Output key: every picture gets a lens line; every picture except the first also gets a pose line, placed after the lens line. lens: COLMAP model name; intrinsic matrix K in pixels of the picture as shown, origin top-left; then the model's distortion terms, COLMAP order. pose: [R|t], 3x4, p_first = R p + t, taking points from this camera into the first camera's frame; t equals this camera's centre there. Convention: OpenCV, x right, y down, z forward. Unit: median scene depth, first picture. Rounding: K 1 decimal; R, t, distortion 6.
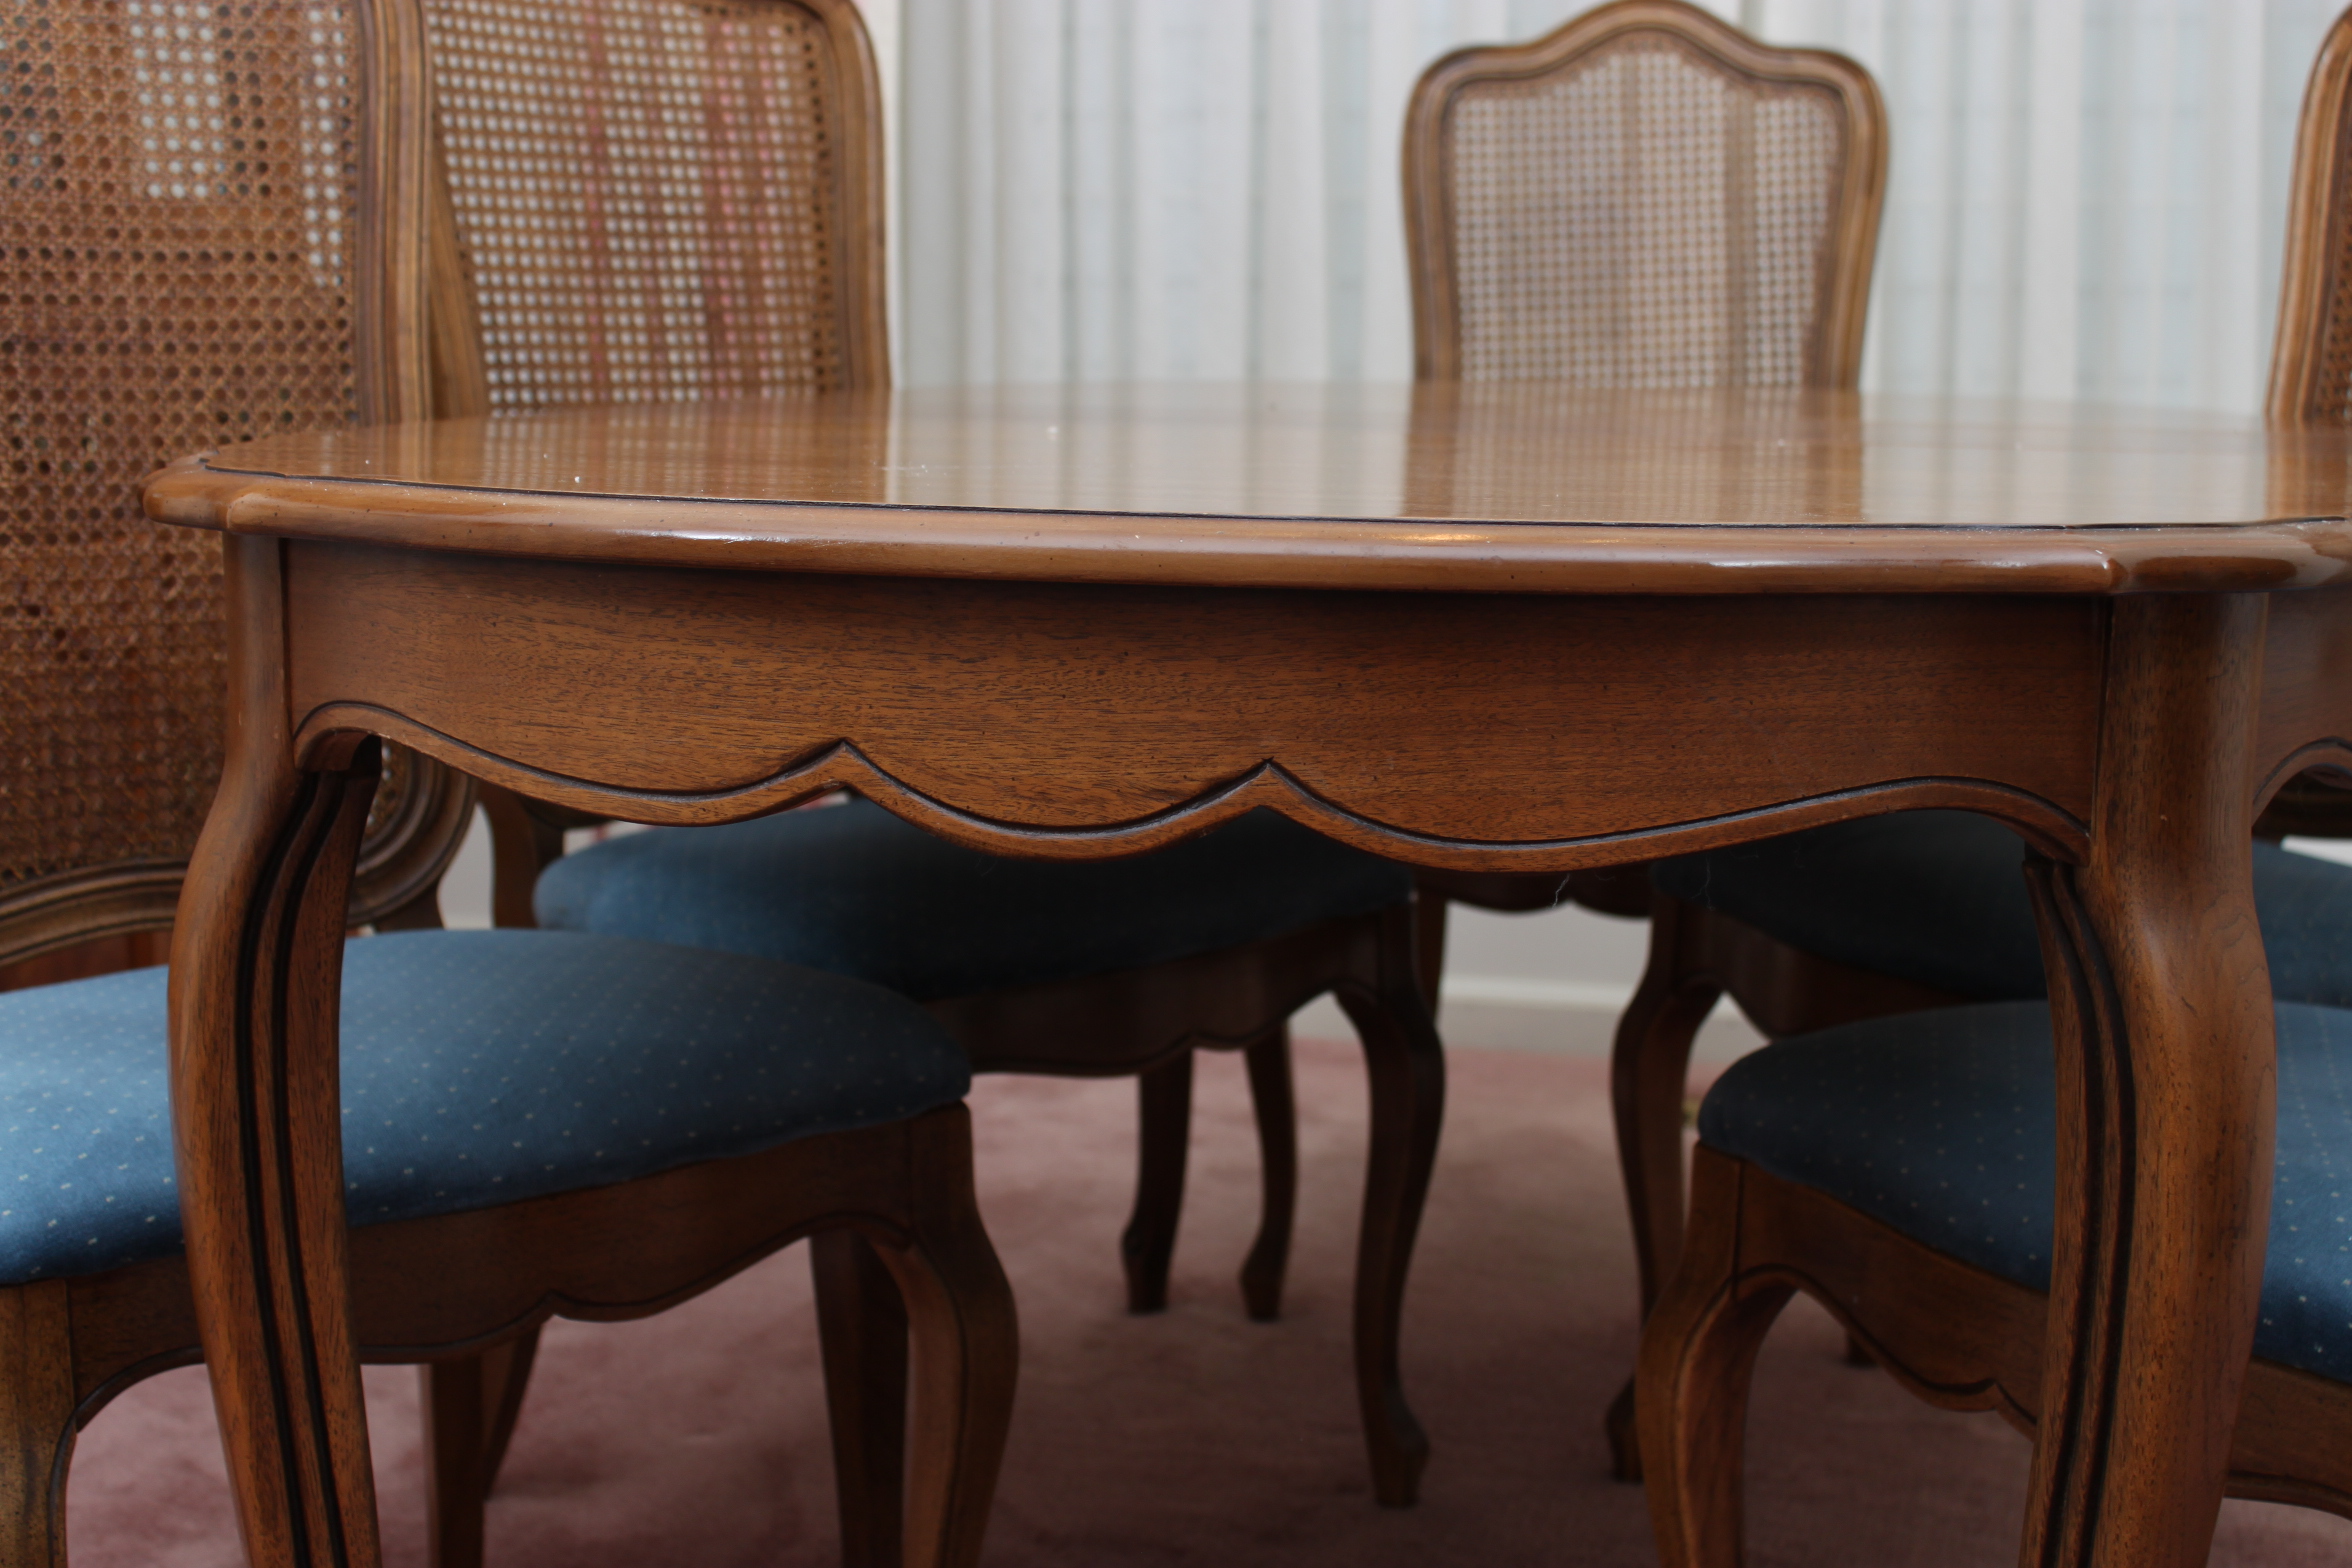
lens RADIAL K [[3249.1, 0, 1180.4], [0, 3249.1, 857.5], [0, 0, 1]] dist [-0.068465, 0.090322]
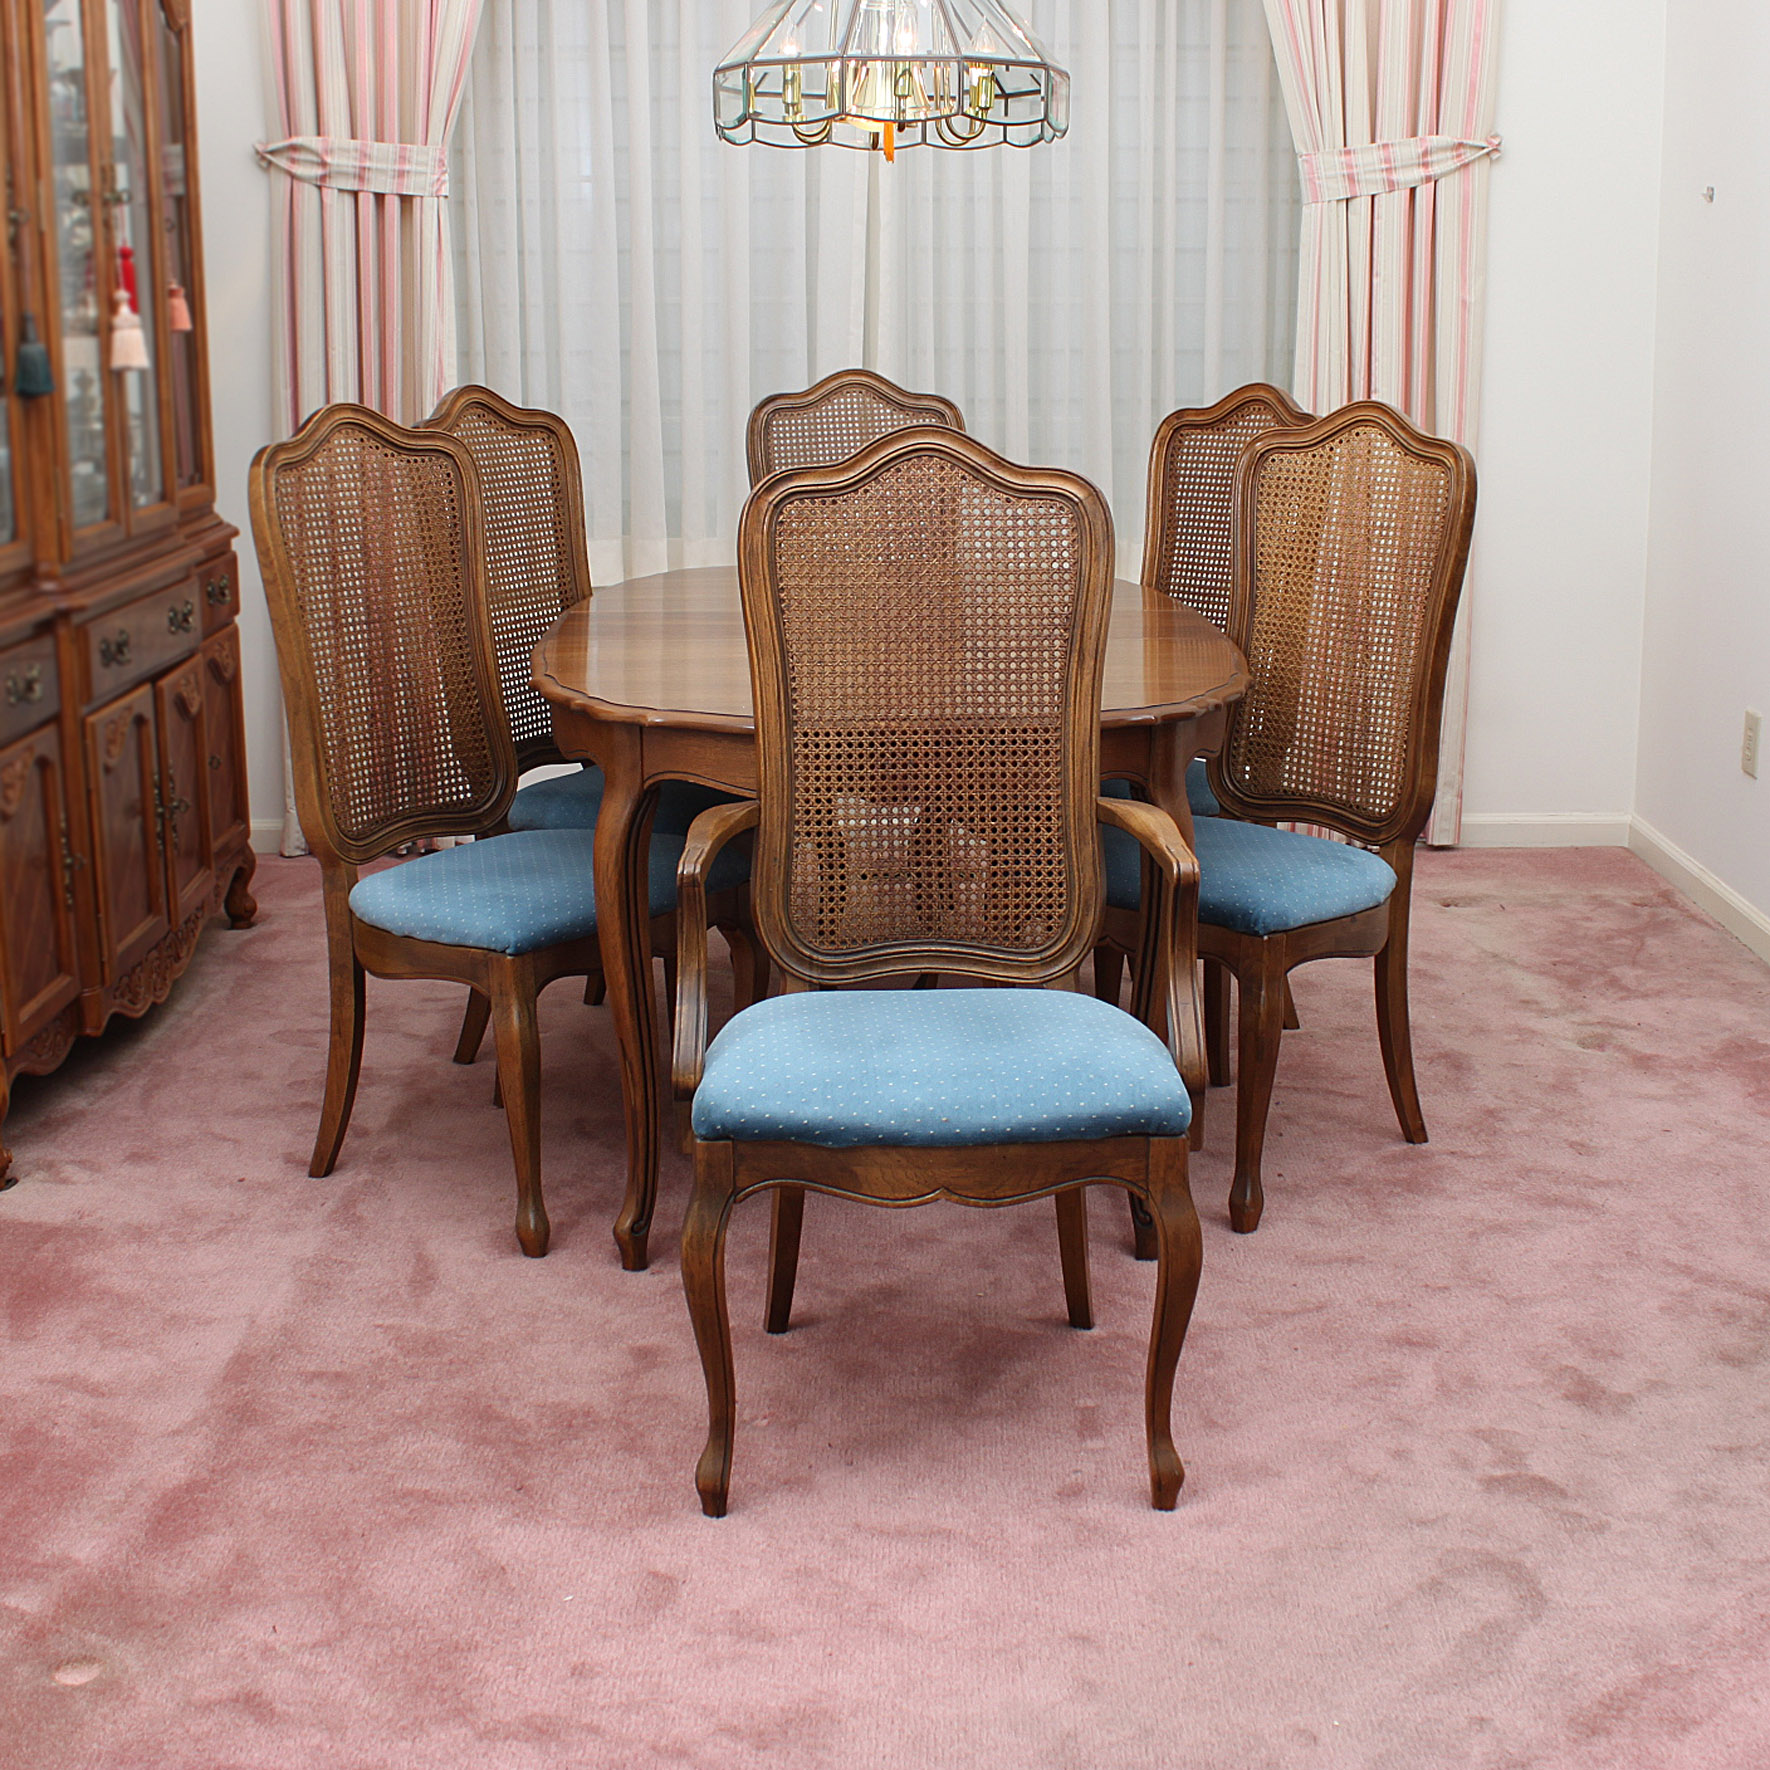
lens RADIAL K [[2608.7, 0, 885.0], [0, 2608.7, 885.0], [0, 0, 1]] dist [-0.161332, -0.022271]
pose [[0.962955, -0.071970, 0.259880, -0.832526], [0.052134, 0.995232, 0.082438, -0.158971], [-0.264574, -0.065835, 0.962115, -1.900459]]
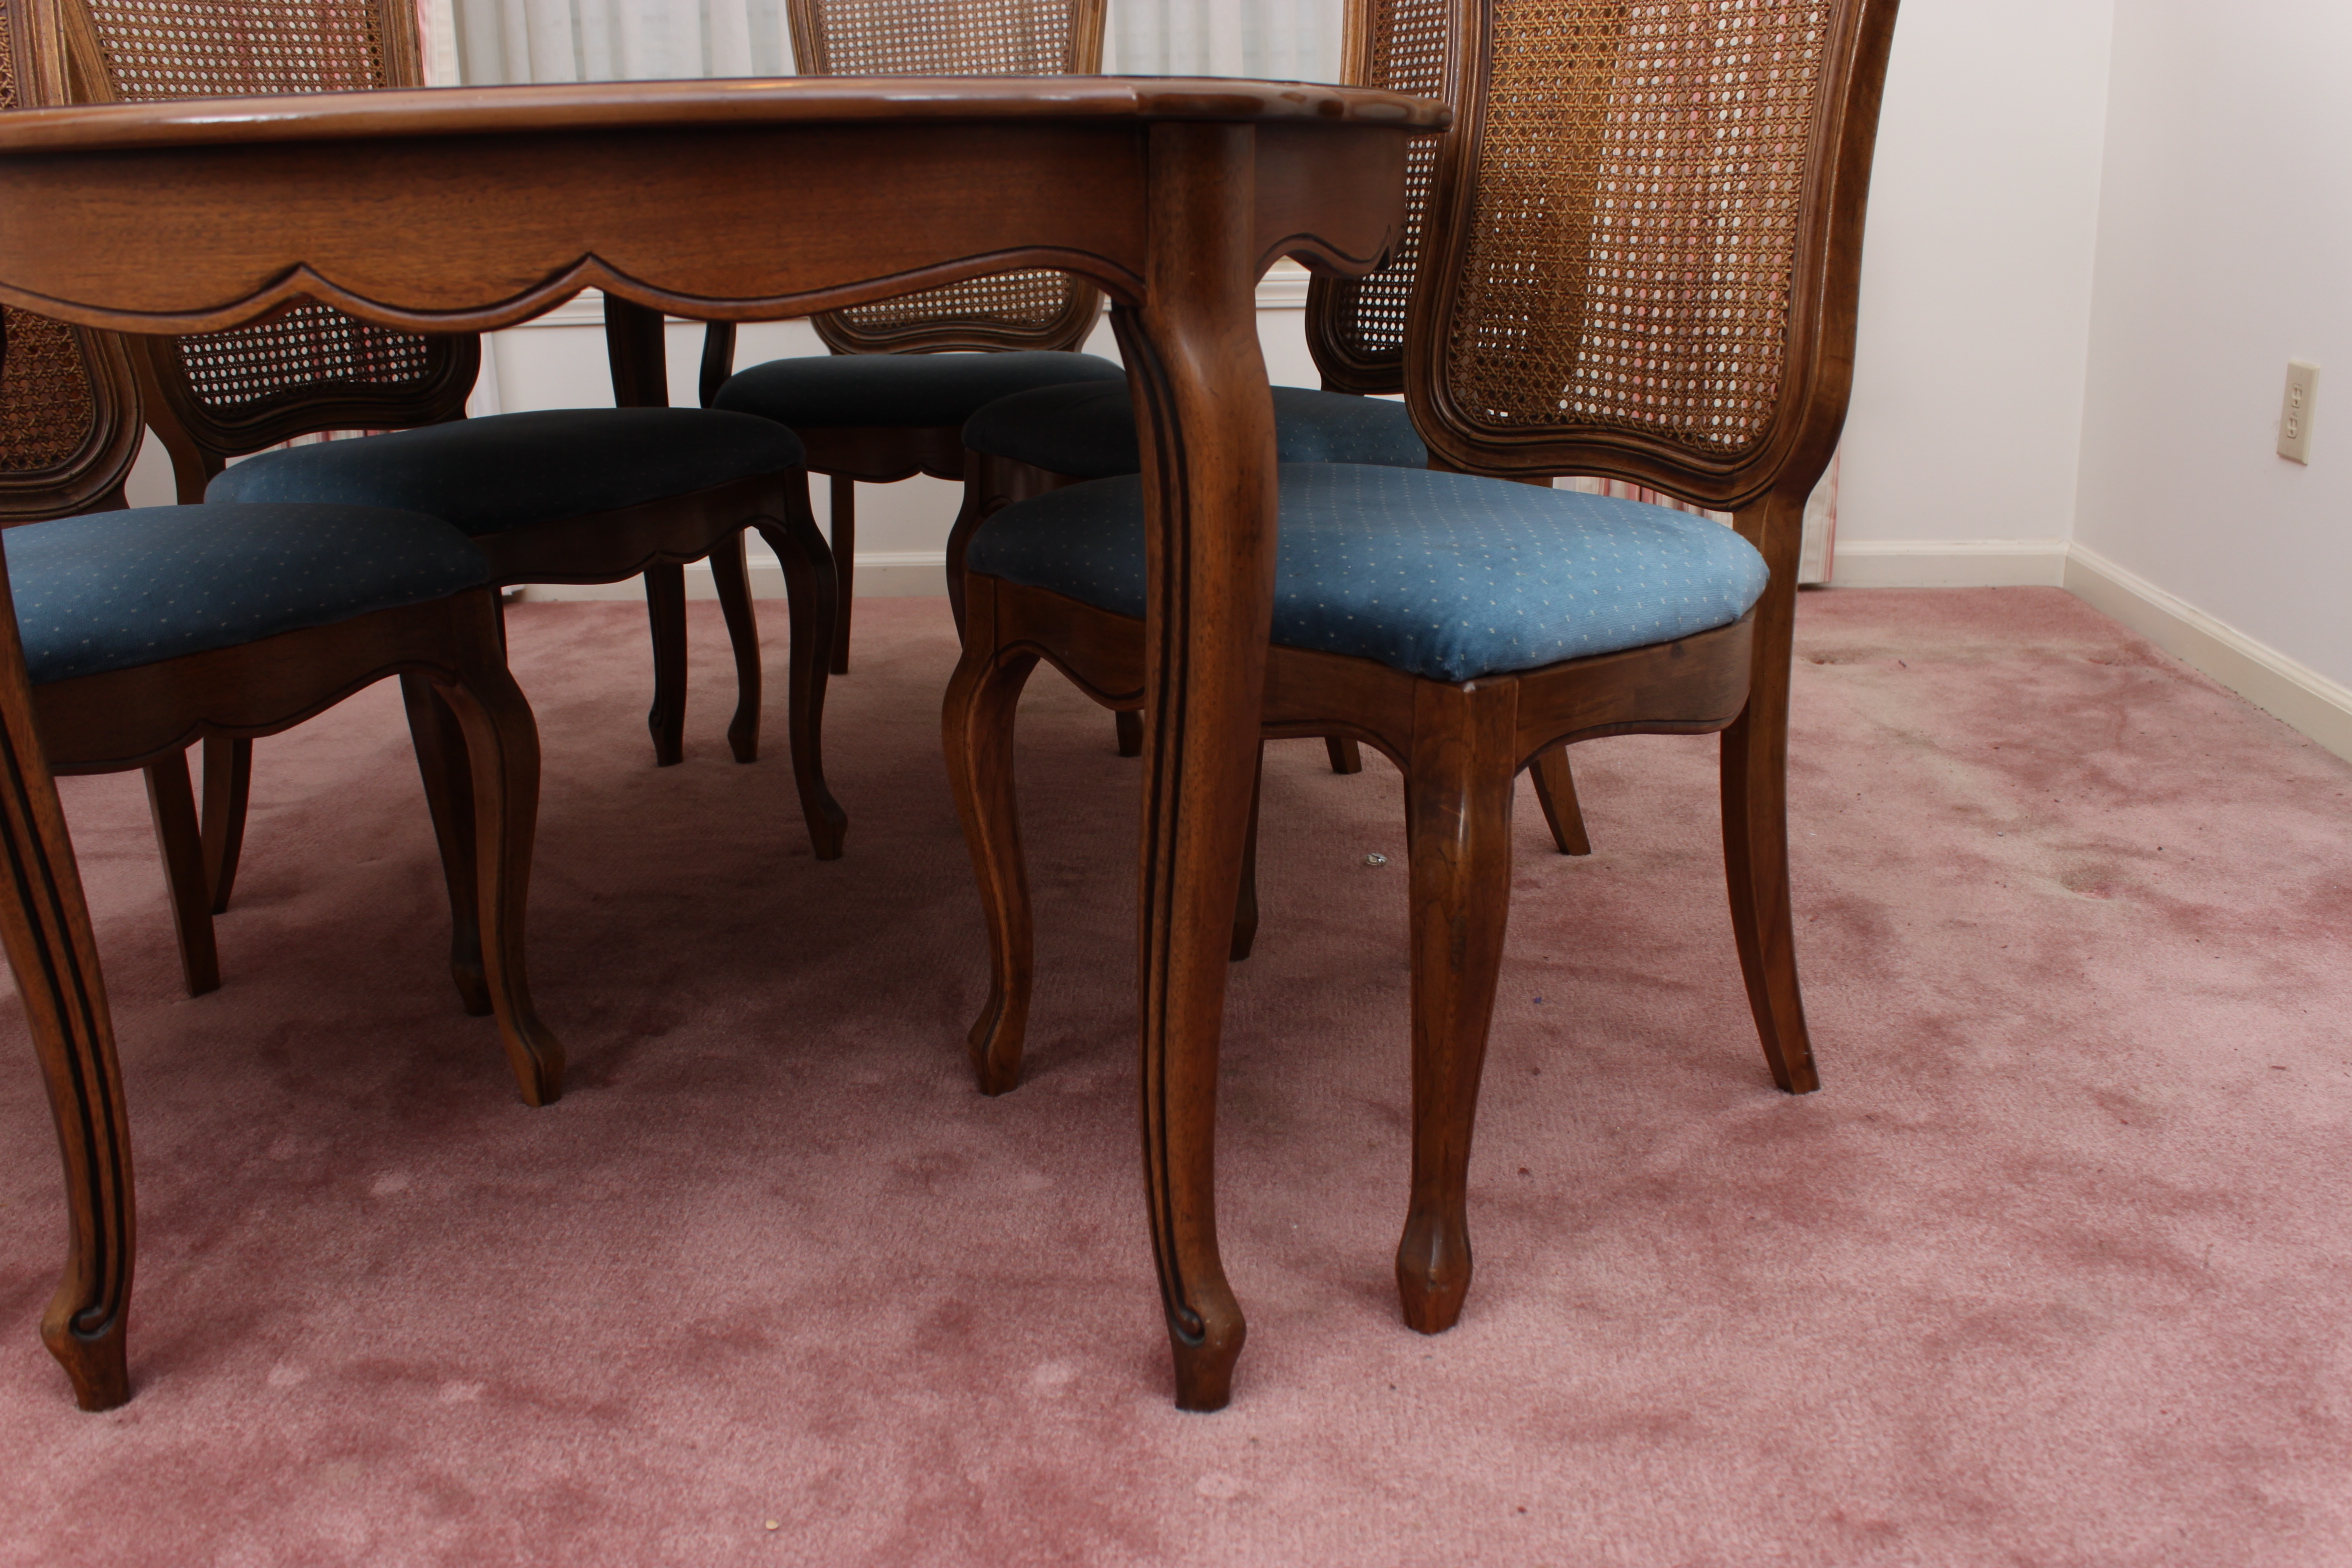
lens RADIAL K [[2091.9, 0, 1163.8], [0, 2091.9, 828.0], [0, 0, 1]] dist [-0.150433, 0.130276]
pose [[0.978154, -0.090142, 0.187322, 0.074850], [0.062719, 0.987073, 0.147490, 0.095119], [-0.198195, -0.132519, 0.971163, 0.003179]]
